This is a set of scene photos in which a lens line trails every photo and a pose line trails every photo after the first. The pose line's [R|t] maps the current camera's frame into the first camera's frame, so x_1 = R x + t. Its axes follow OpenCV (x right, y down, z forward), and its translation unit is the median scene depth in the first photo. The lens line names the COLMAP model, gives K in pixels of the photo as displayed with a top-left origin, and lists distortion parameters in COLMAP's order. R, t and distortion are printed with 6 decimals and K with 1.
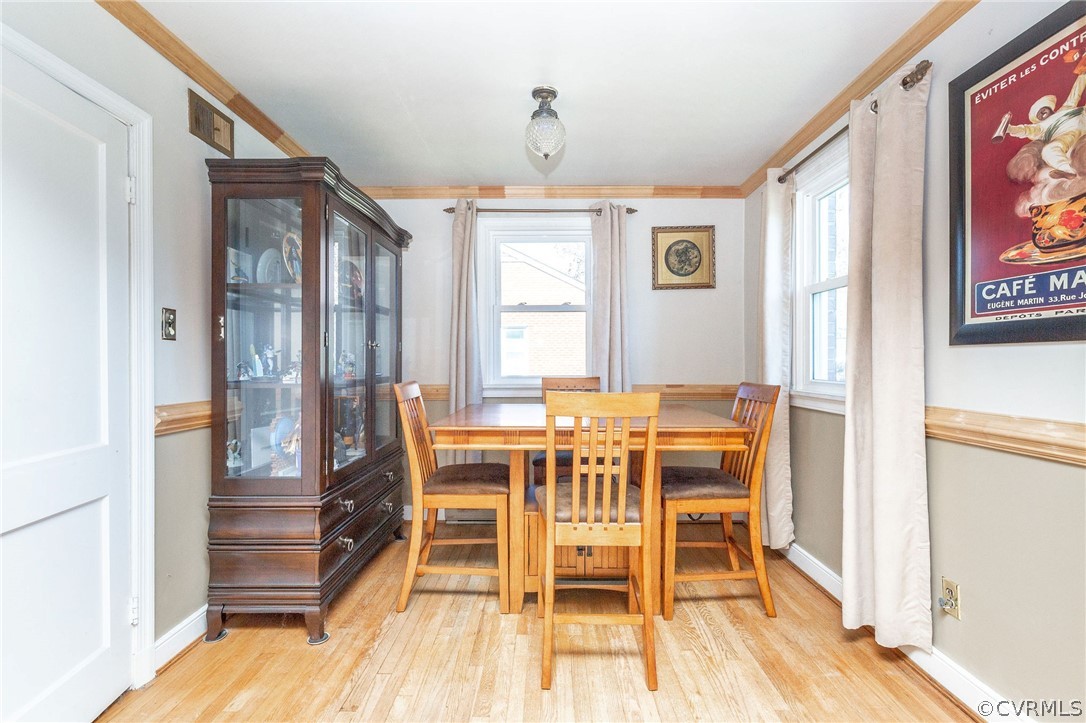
lens RADIAL K [[493.6, 0, 560.4], [0, 493.6, 362.1], [0, 0, 1]] dist [-0.005148, 0.000423]
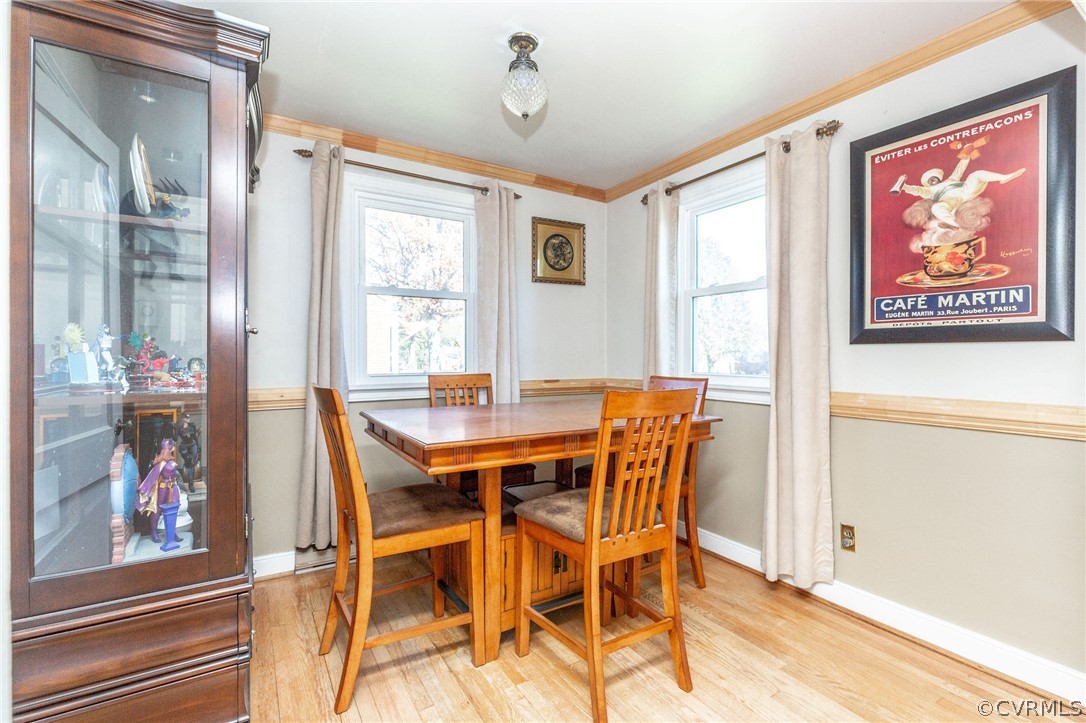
lens RADIAL K [[493.6, 0, 544.5], [0, 493.6, 358.3], [0, 0, 1]] dist [-0.005148, 0.000423]
pose [[0.845686, -0.000785, 0.533680, -0.583702], [-0.000538, 0.999997, 0.002322, 0.000307], [-0.533680, -0.002251, 0.845684, 0.326682]]
